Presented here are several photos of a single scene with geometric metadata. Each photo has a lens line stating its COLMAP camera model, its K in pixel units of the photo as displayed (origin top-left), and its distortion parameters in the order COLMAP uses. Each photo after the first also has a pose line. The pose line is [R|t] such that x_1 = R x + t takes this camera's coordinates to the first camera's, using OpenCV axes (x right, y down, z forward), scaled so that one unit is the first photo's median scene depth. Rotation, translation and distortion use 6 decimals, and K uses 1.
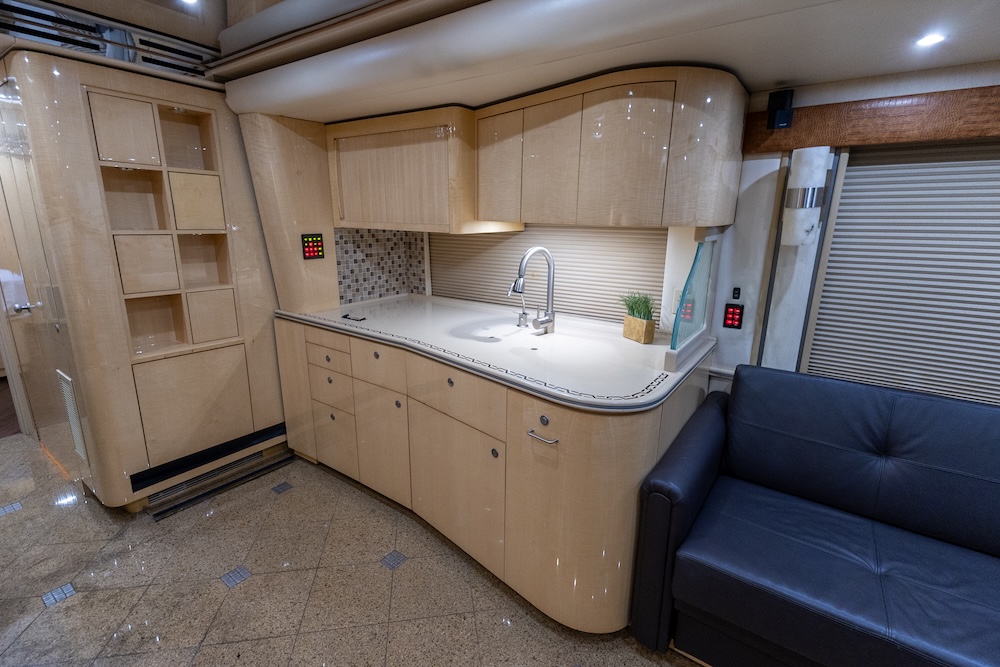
lens RADIAL K [[455.7, 0, 497.0], [0, 455.7, 332.8], [0, 0, 1]] dist [0.028845, -0.008757]
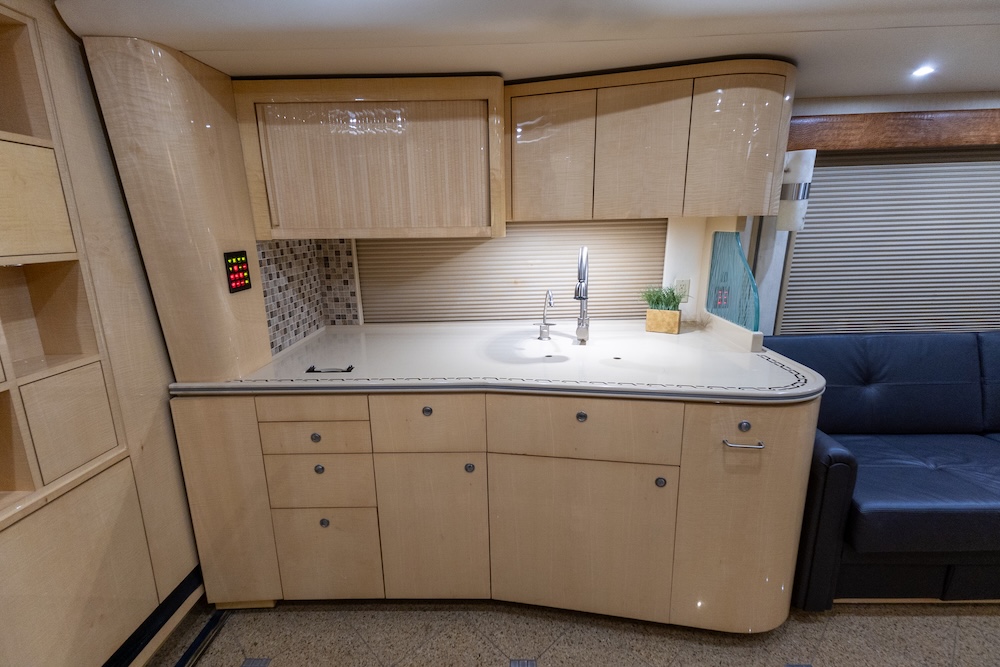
lens RADIAL K [[455.7, 0, 497.0], [0, 455.7, 332.8], [0, 0, 1]] dist [0.028845, -0.008757]
pose [[0.824283, -0.159147, 0.543351, -0.493298], [0.170617, 0.984891, 0.029643, -0.067329], [-0.539859, 0.068270, 0.838982, 0.302221]]
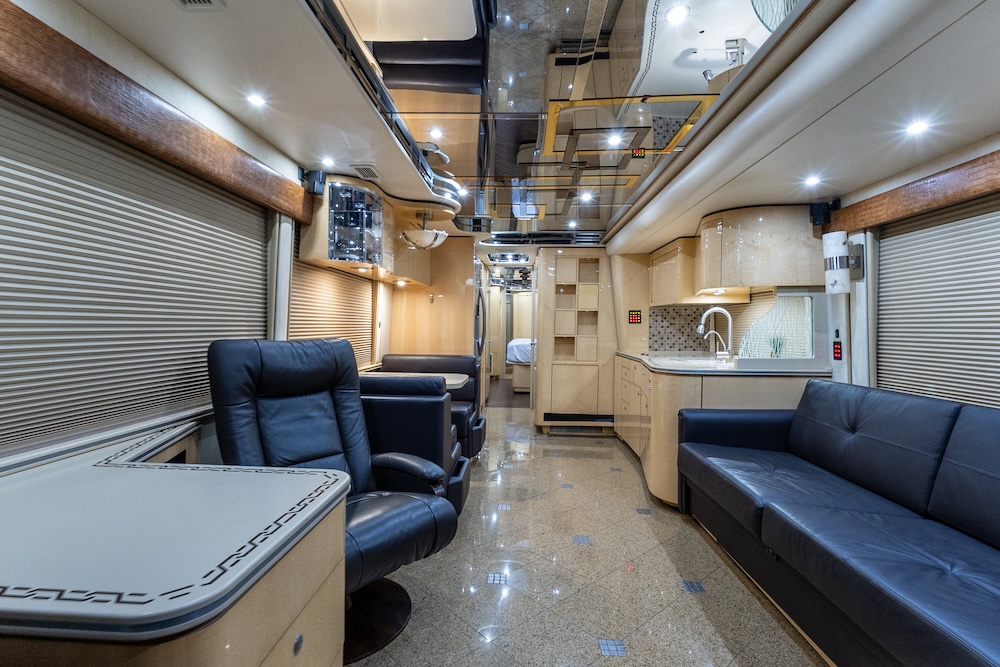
lens RADIAL K [[478.7, 0, 495.9], [0, 478.7, 345.6], [0, 0, 1]] dist [0.028948, -0.011482]
pose [[0.539476, 0.025332, -0.841620, 0.993717], [-0.209478, 0.972158, -0.105014, 0.262598], [0.815527, 0.232953, 0.529762, -0.493076]]
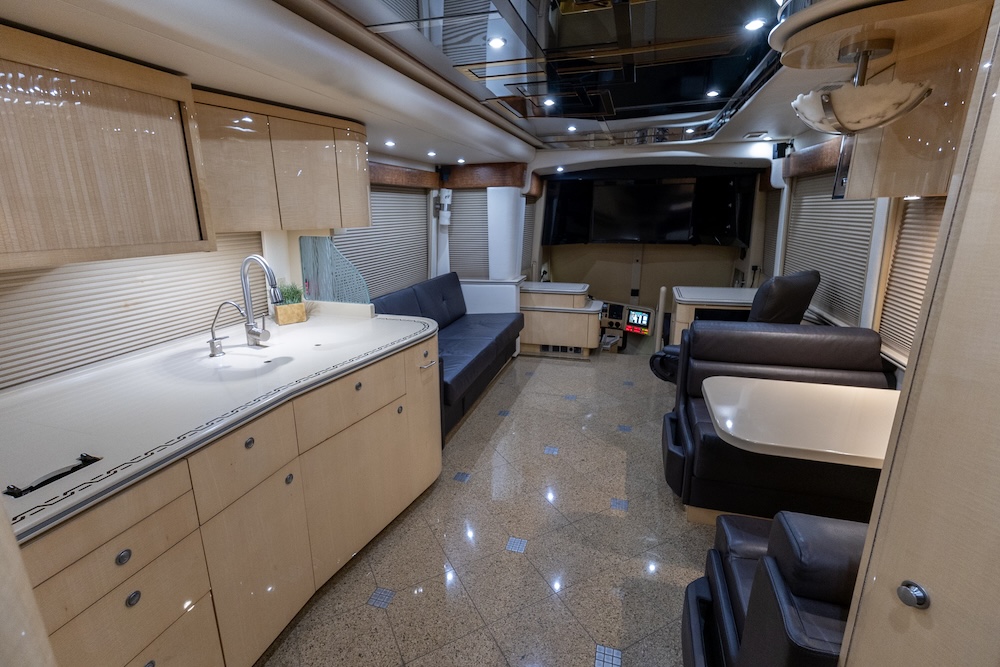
lens RADIAL K [[455.7, 0, 497.0], [0, 455.7, 332.8], [0, 0, 1]] dist [0.028845, -0.008757]
pose [[-0.322691, -0.258703, 0.910463, -0.857392], [0.235221, 0.909826, 0.341890, -0.217172], [-0.916811, 0.324485, -0.232740, 0.704511]]
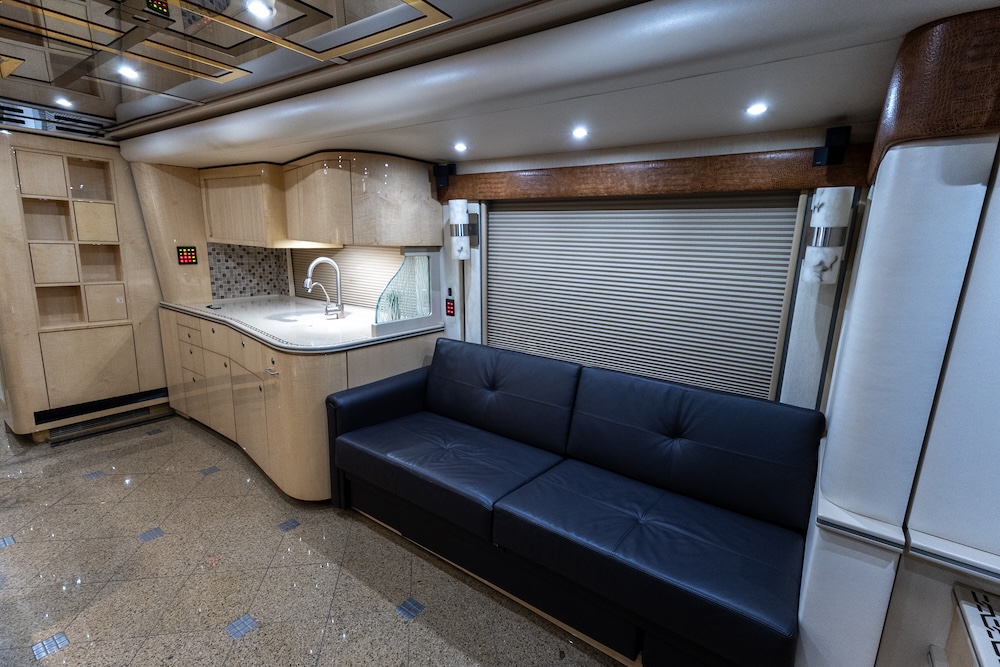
lens RADIAL K [[455.7, 0, 497.0], [0, 455.7, 332.8], [0, 0, 1]] dist [0.028845, -0.008757]
pose [[0.999760, 0.021793, 0.002333, 0.562954], [-0.021651, 0.998535, -0.049589, 0.097654], [-0.003410, 0.049526, 0.998767, -0.398018]]
